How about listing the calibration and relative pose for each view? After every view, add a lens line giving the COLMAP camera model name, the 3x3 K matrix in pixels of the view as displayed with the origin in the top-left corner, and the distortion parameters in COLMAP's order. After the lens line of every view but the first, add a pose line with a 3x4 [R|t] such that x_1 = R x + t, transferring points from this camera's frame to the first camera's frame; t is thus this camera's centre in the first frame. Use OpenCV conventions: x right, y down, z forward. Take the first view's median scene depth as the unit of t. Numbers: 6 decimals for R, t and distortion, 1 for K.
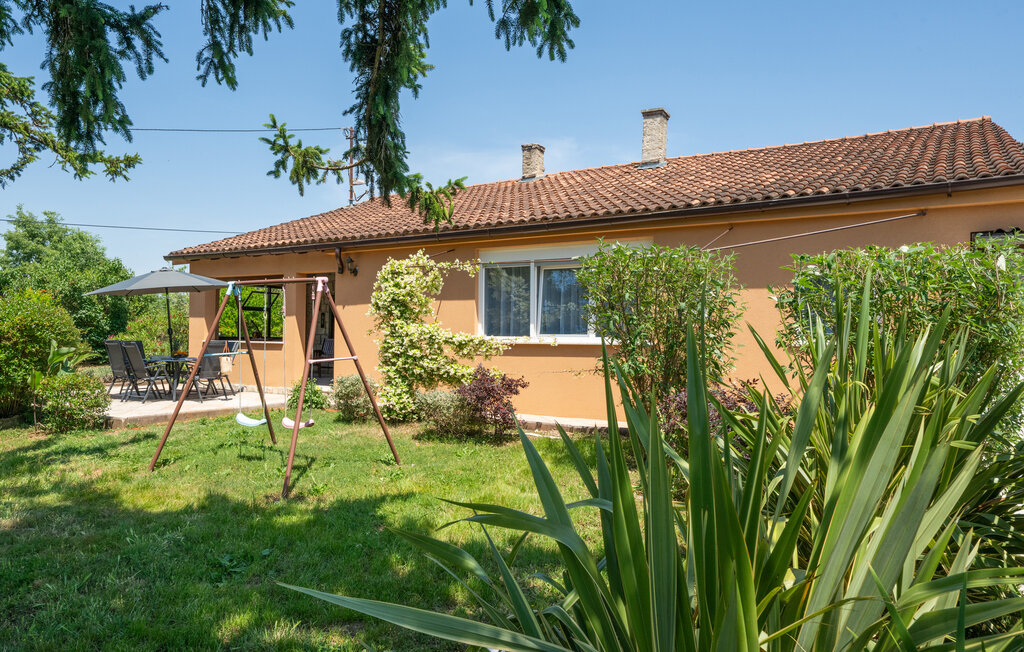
lens RADIAL K [[716.1, 0, 510.4], [0, 716.1, 328.7], [0, 0, 1]] dist [-0.033989, -0.001872]
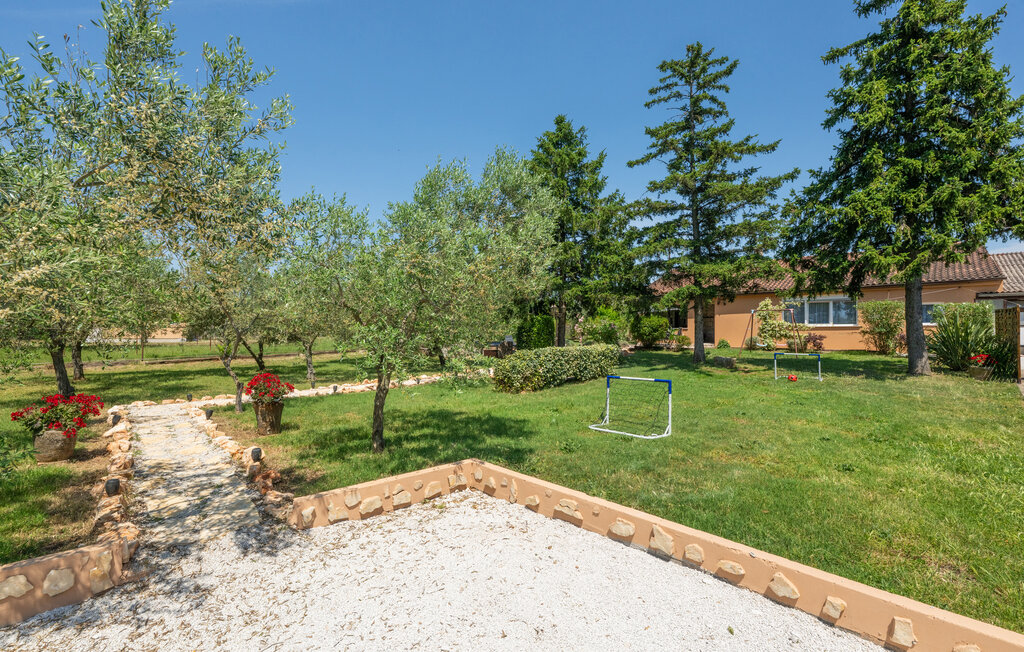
lens RADIAL K [[453.0, 0, 511.5], [0, 453.0, 327.2], [0, 0, 1]] dist [0.000213, 0.000013]
pose [[0.978486, -0.005838, -0.206233, -0.886754], [0.007088, 0.999961, 0.005323, 0.003256], [0.206194, -0.006671, 0.978488, -1.296212]]
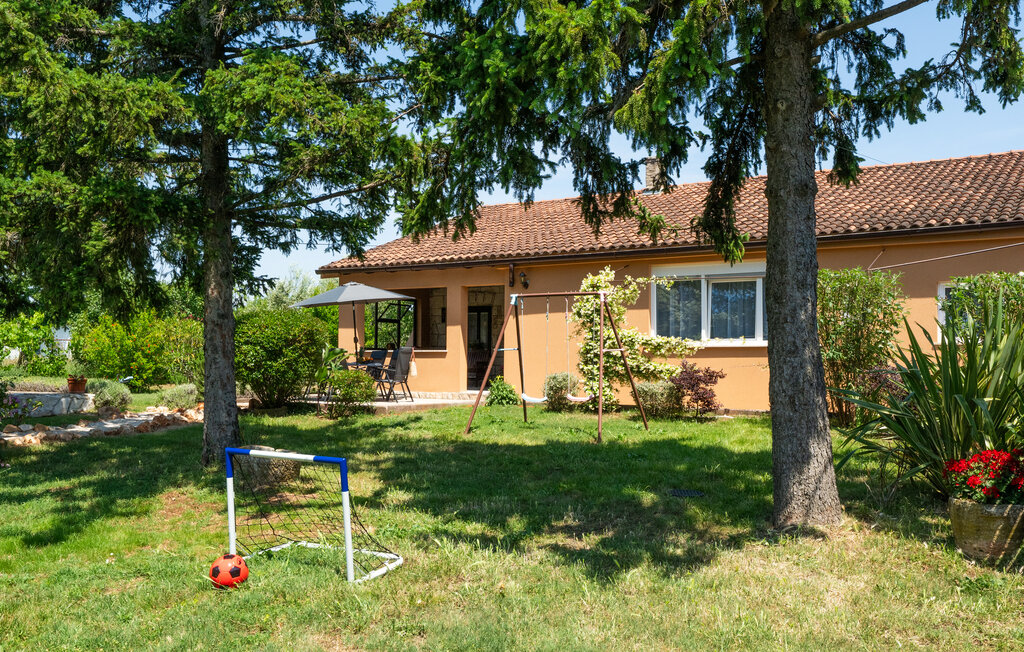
lens RADIAL K [[893.3, 0, 513.1], [0, 893.3, 325.9], [0, 0, 1]] dist [-0.040389, 0.006485]
pose [[0.999613, -0.004472, -0.027454, -0.258306], [0.003739, 0.999637, -0.026692, 0.026496], [0.027563, 0.026579, 0.999267, -0.488331]]
